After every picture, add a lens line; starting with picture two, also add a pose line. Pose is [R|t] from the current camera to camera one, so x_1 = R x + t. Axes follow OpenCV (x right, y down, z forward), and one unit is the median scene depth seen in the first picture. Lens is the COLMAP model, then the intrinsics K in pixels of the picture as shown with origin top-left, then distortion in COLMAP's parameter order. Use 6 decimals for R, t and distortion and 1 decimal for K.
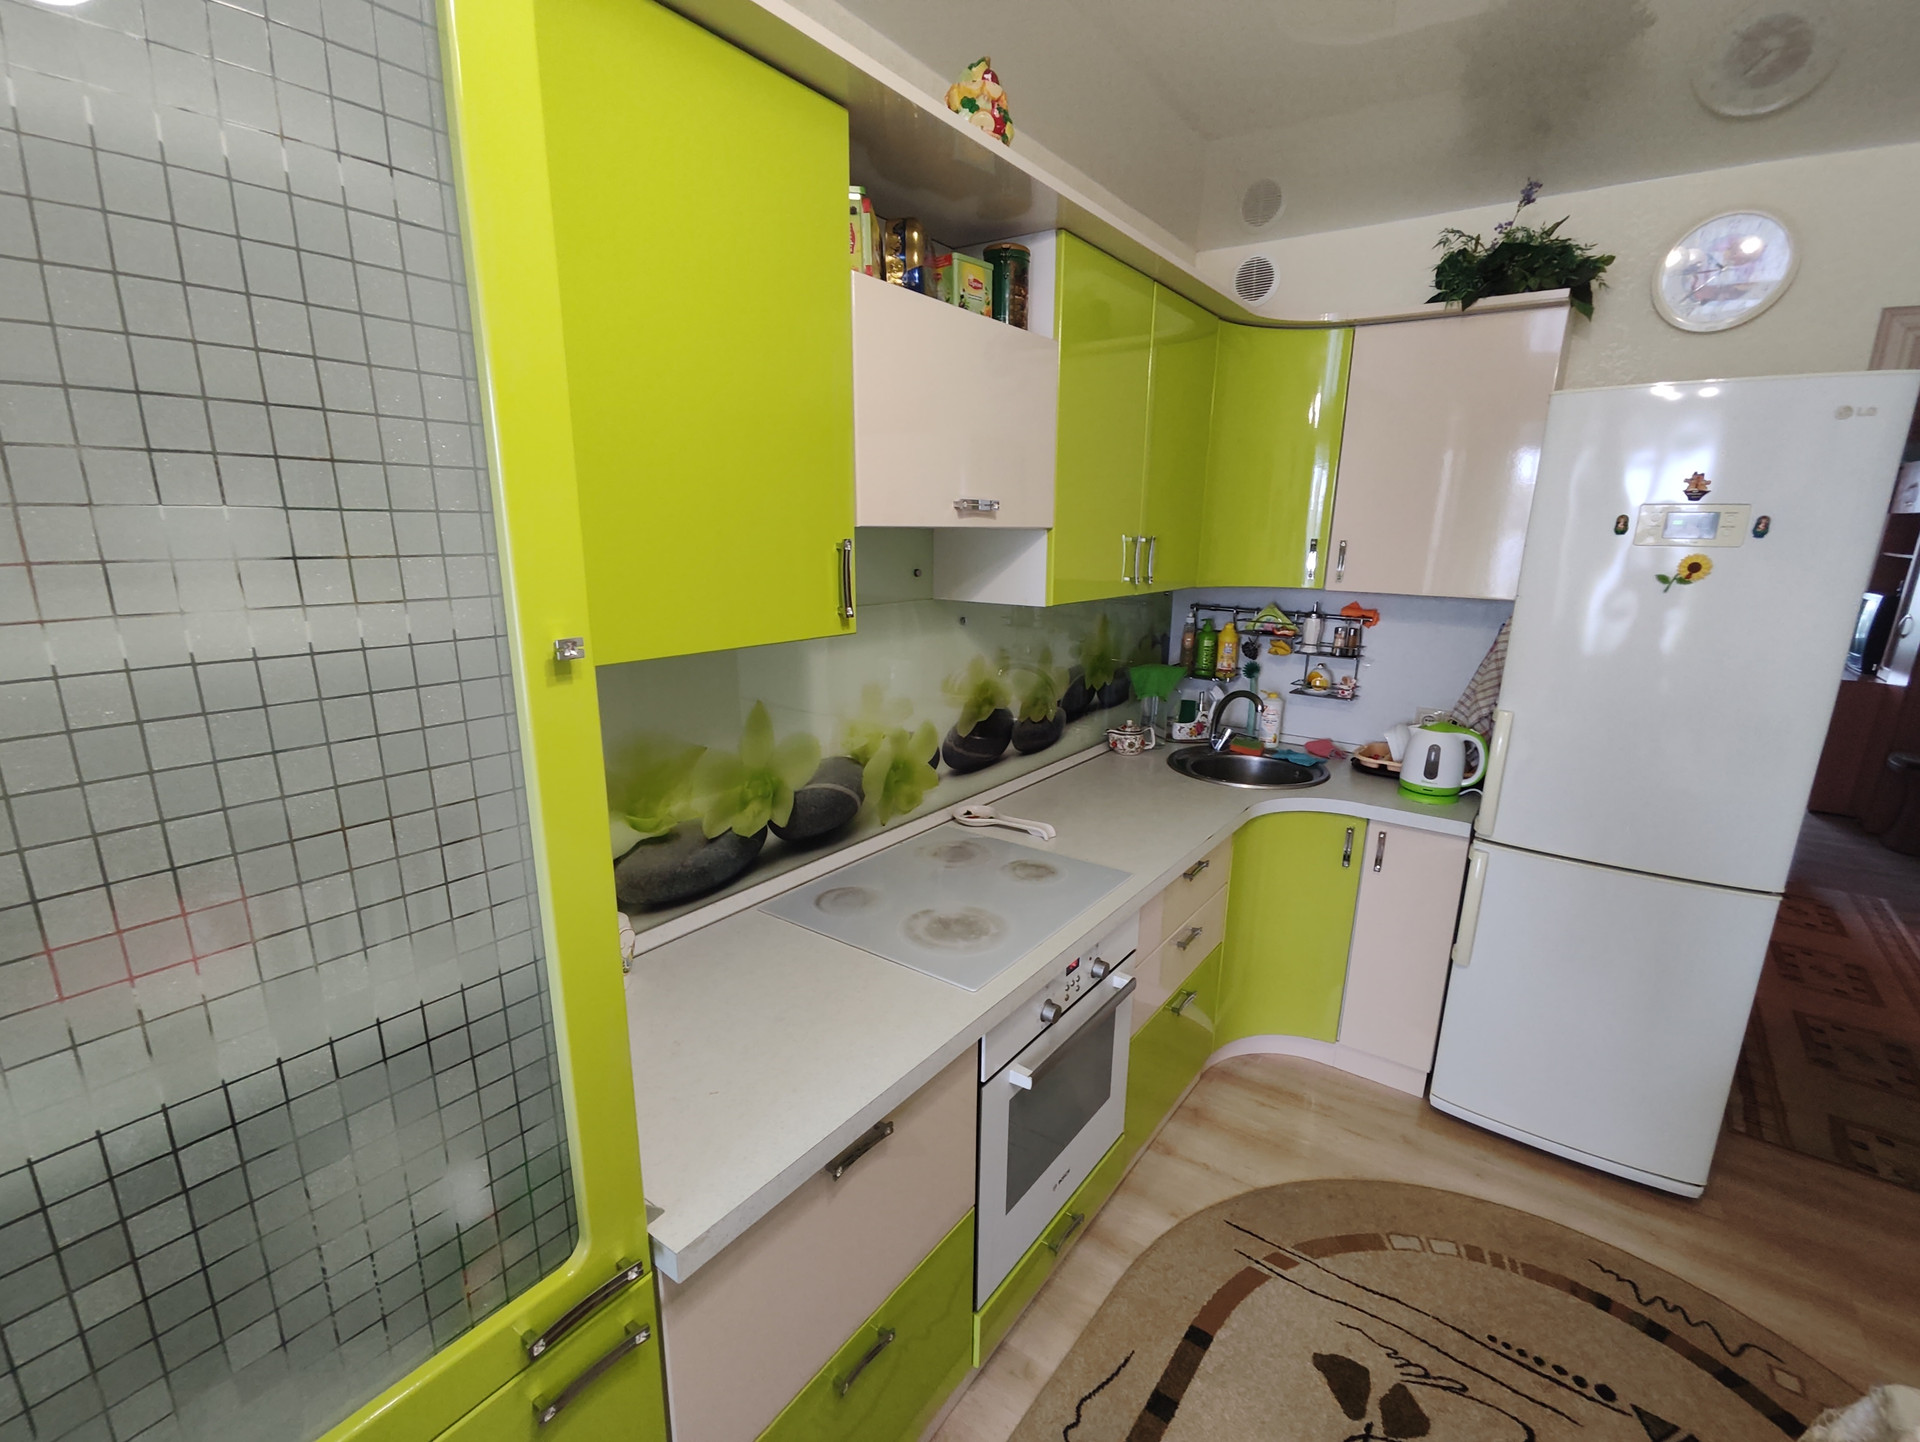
lens RADIAL K [[876.0, 0, 970.5], [0, 876.0, 752.1], [0, 0, 1]] dist [-0.000567, 0.003729]
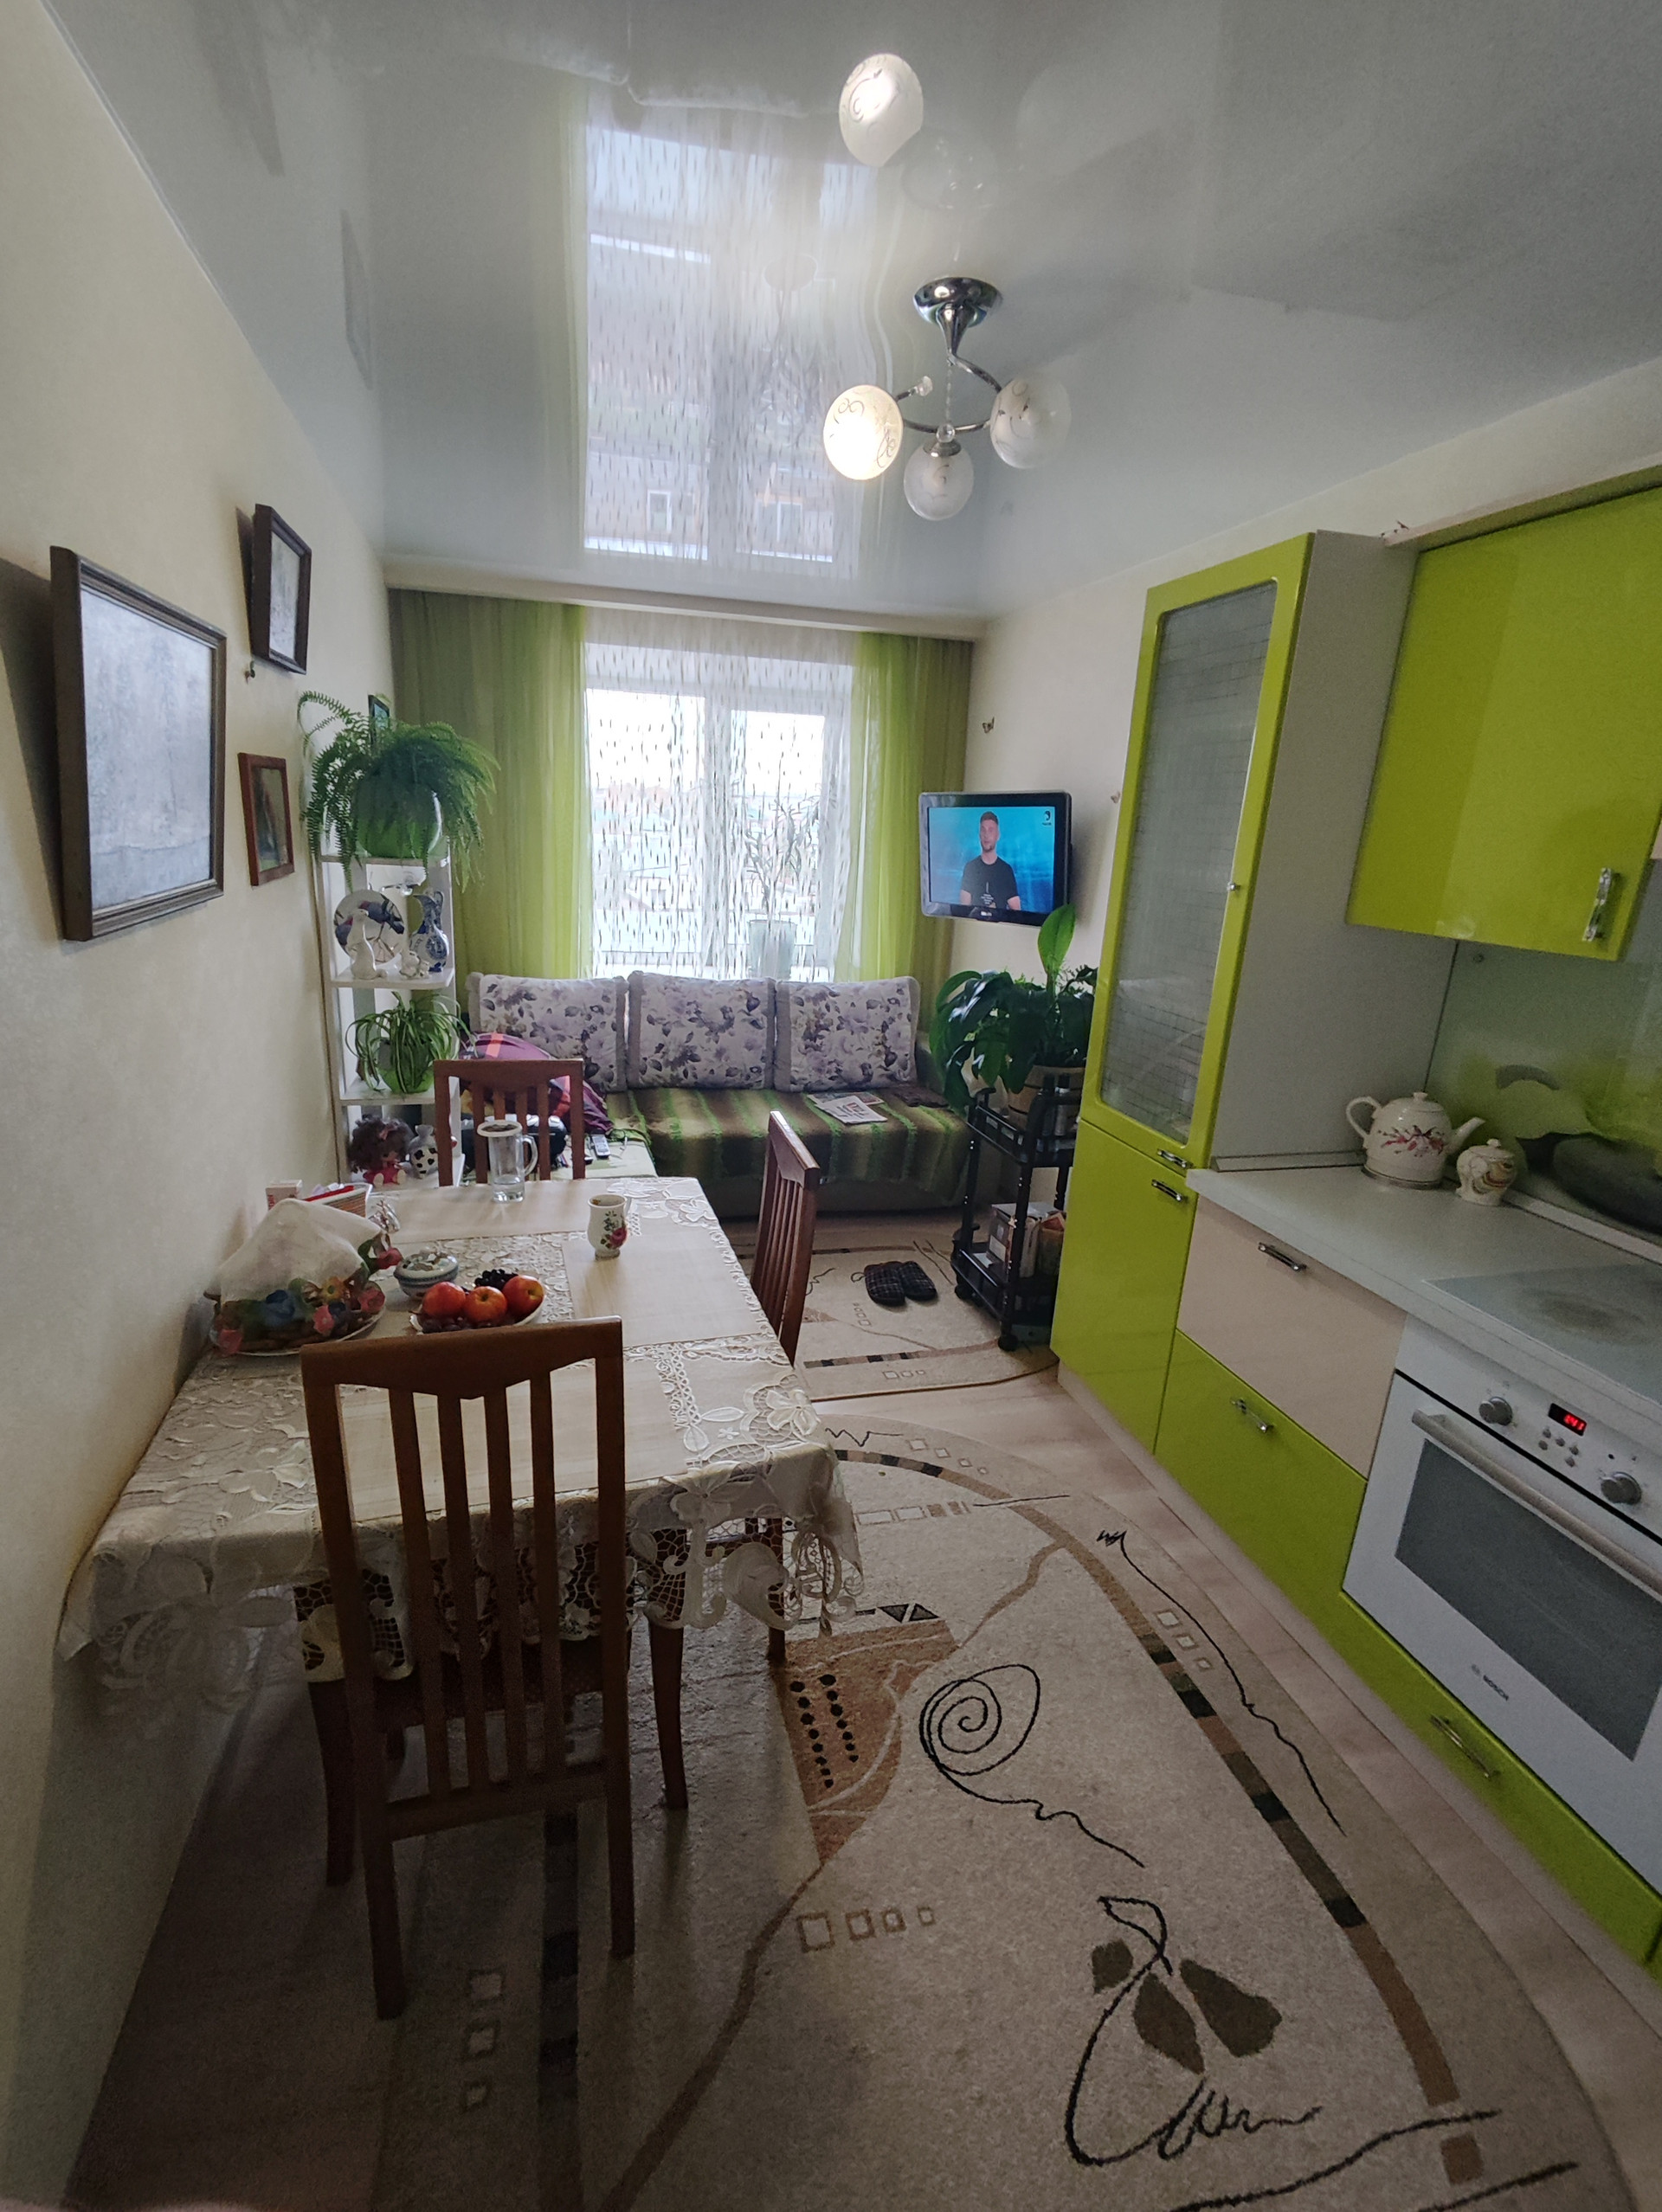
lens RADIAL K [[1007.4, 0, 781.1], [0, 1007.4, 1112.2], [0, 0, 1]] dist [-0.000809, -0.005747]
pose [[-0.664151, 0.164250, -0.729333, 0.884850], [-0.243089, 0.875108, 0.418443, -0.149125], [0.706974, 0.455202, -0.541276, 0.643958]]
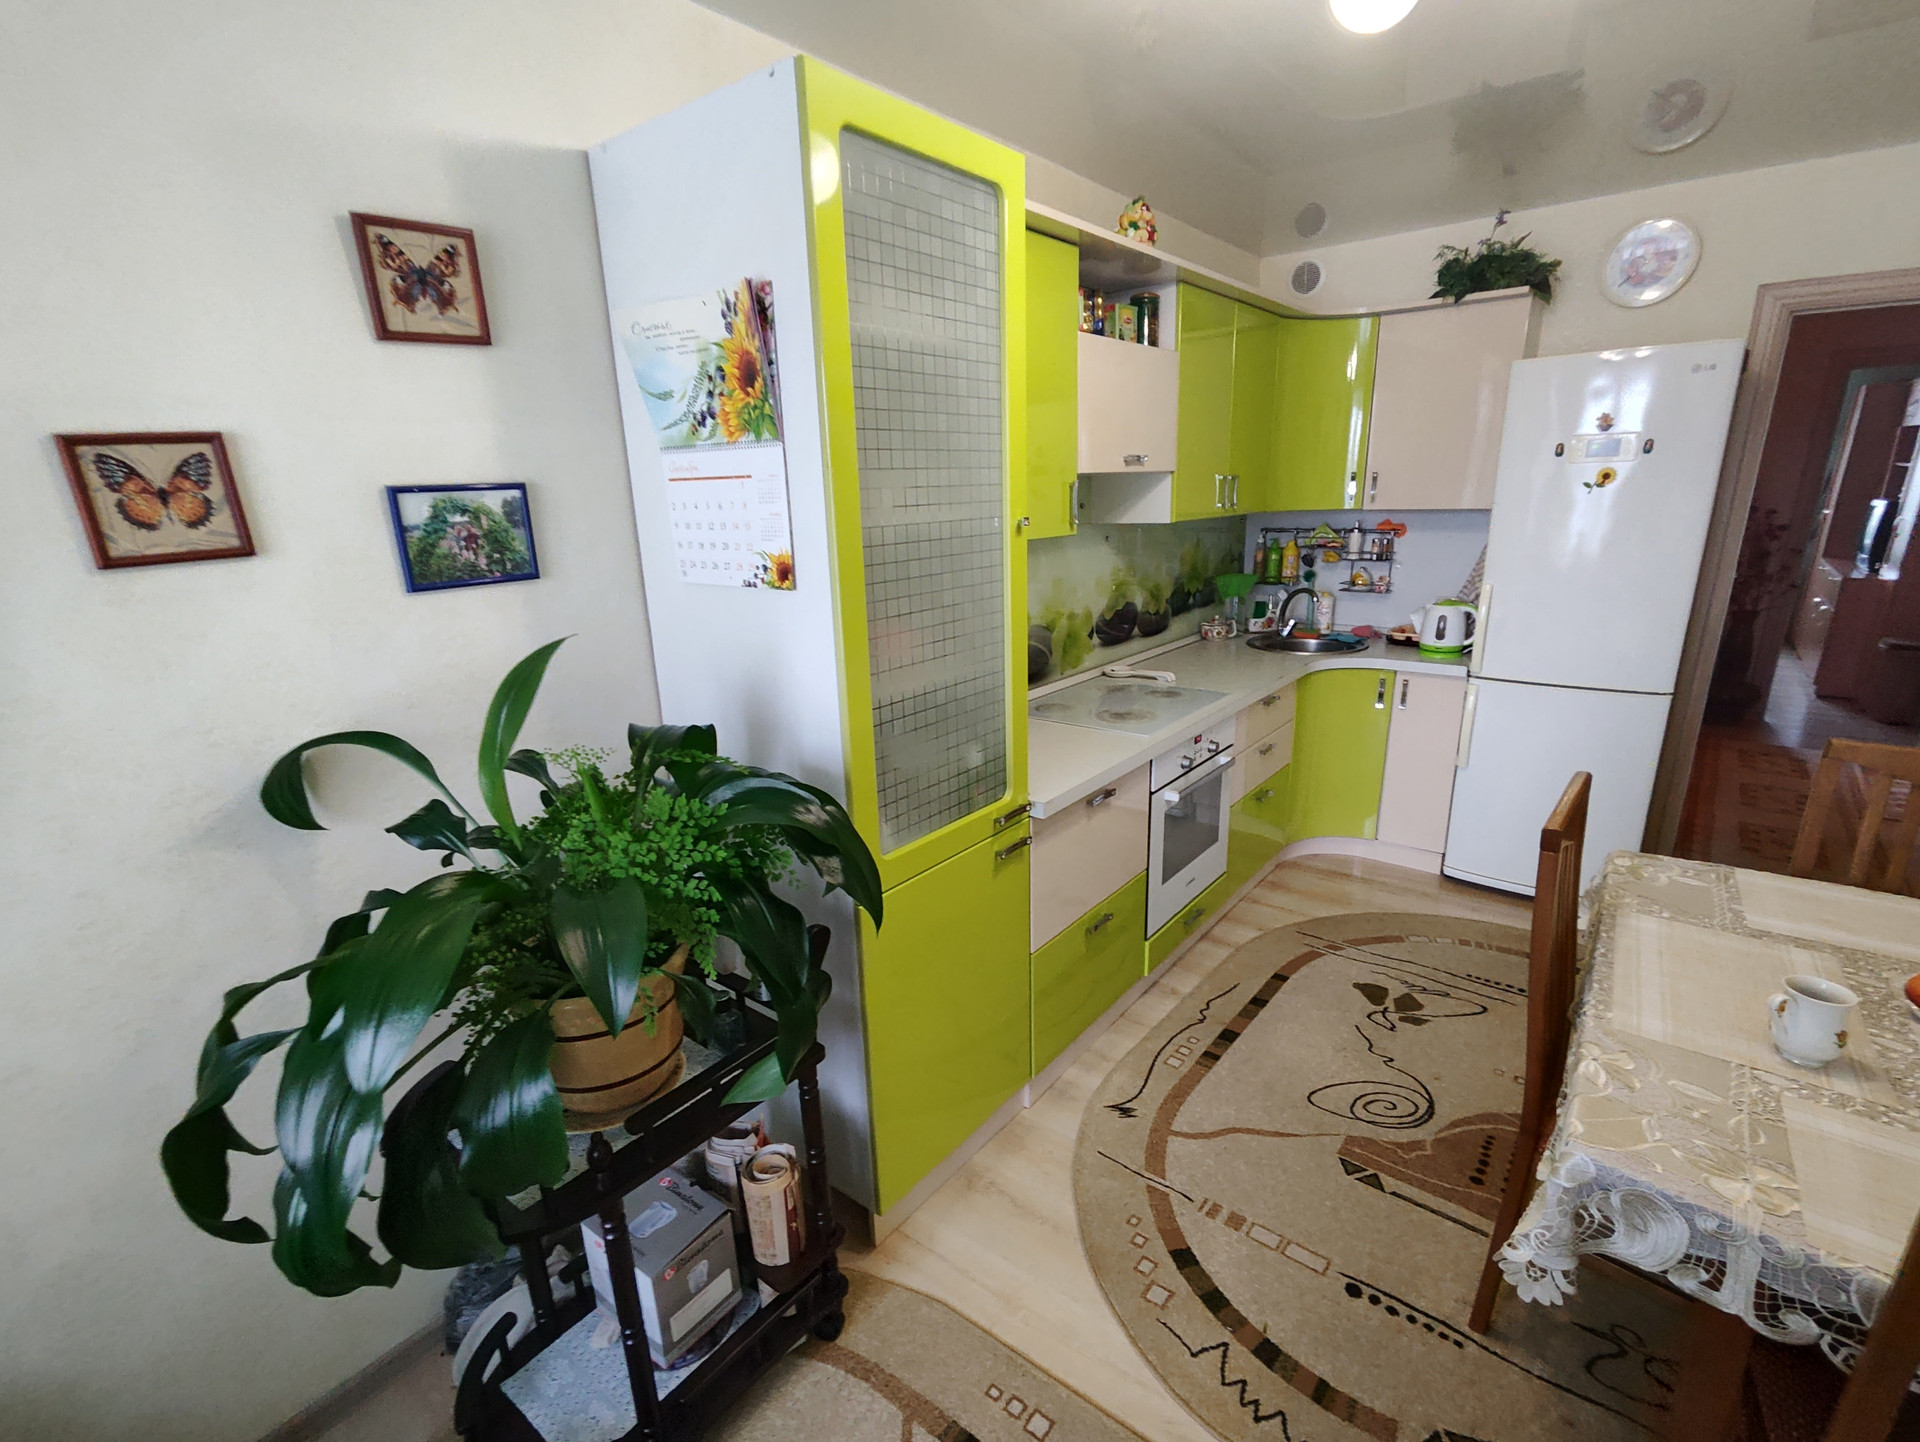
lens RADIAL K [[898.4, 0, 959.1], [0, 898.4, 757.7], [0, 0, 1]] dist [-0.005713, 0.005611]
pose [[0.997163, -0.029419, -0.069289, -0.158571], [0.032092, 0.998771, 0.037782, 0.148758], [0.068093, -0.039898, 0.996881, -0.524282]]
